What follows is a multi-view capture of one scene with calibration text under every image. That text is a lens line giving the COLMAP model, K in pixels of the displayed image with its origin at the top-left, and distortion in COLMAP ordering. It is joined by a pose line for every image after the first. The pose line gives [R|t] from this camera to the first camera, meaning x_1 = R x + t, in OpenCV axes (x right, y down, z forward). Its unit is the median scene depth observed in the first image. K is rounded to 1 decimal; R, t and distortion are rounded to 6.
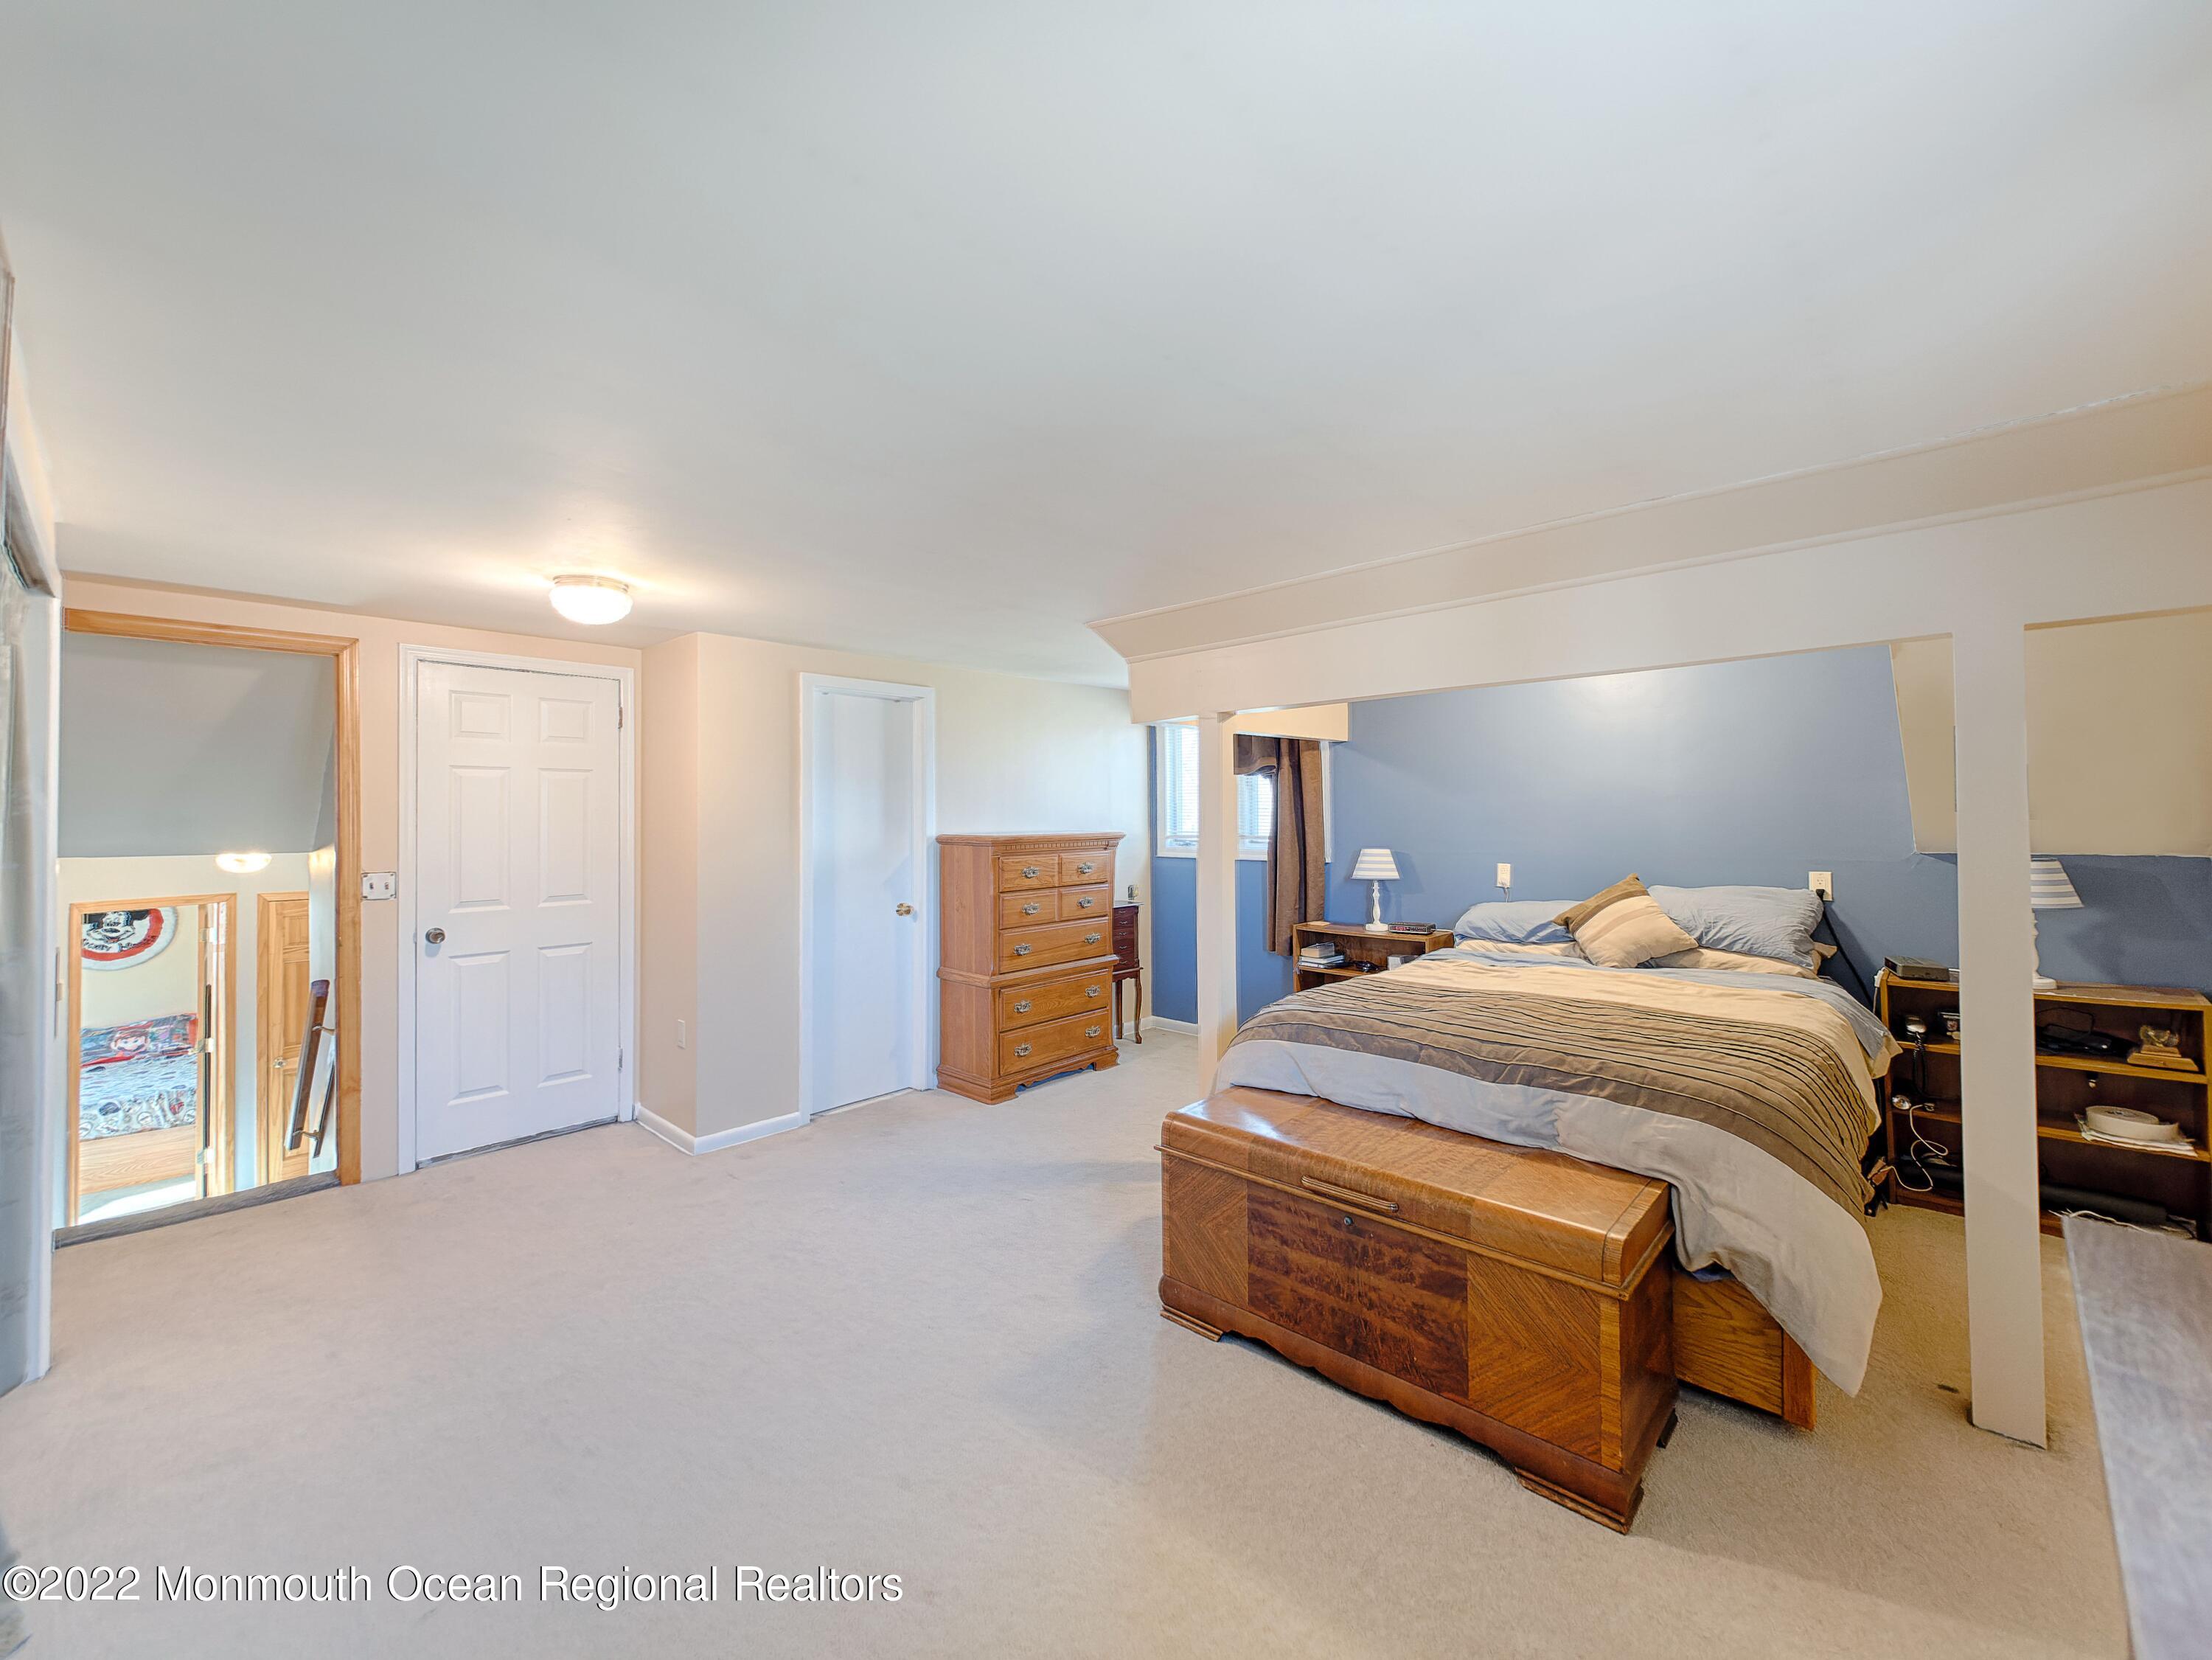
lens RADIAL K [[922.9, 0, 1102.5], [0, 922.9, 800.0], [0, 0, 1]] dist [0.033238, -0.018904]
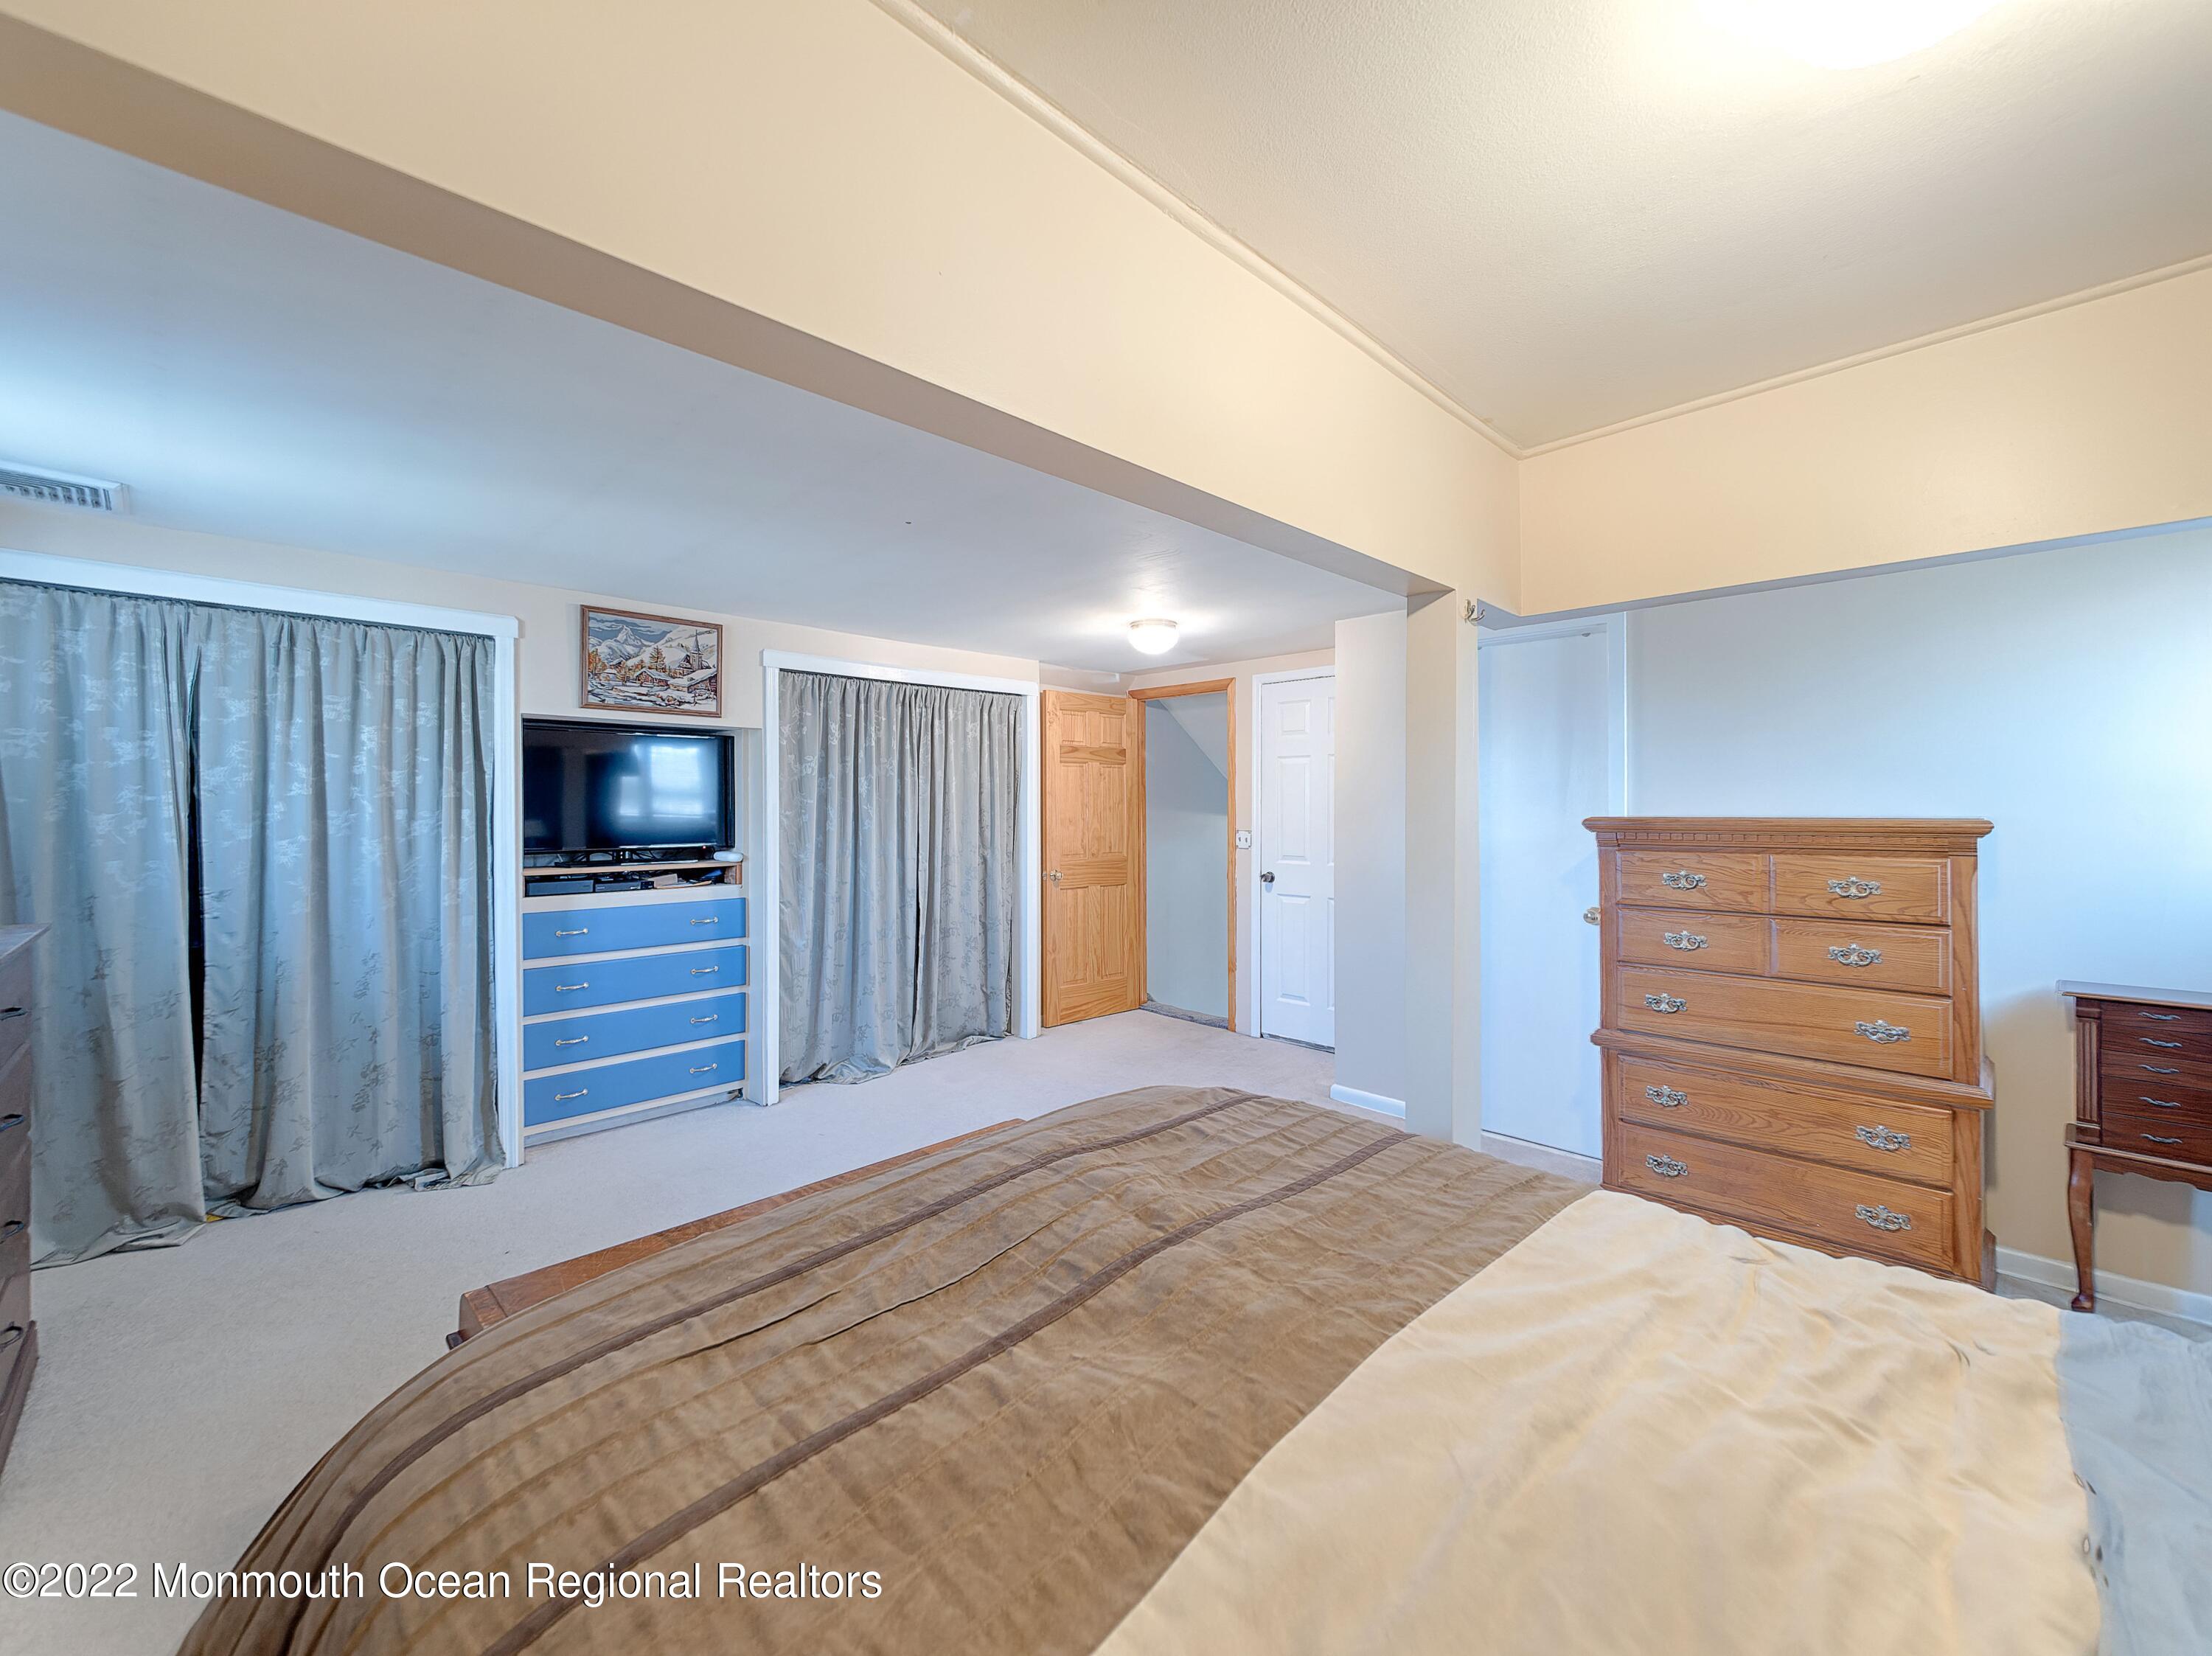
lens RADIAL K [[922.8, 0, 1102.5], [0, 922.8, 798.0], [0, 0, 1]] dist [0.033238, -0.018904]
pose [[-0.036653, 0.005036, -0.999315, 0.687349], [0.028993, 0.999572, 0.003973, 0.012605], [0.998907, -0.028828, -0.036783, 0.801142]]
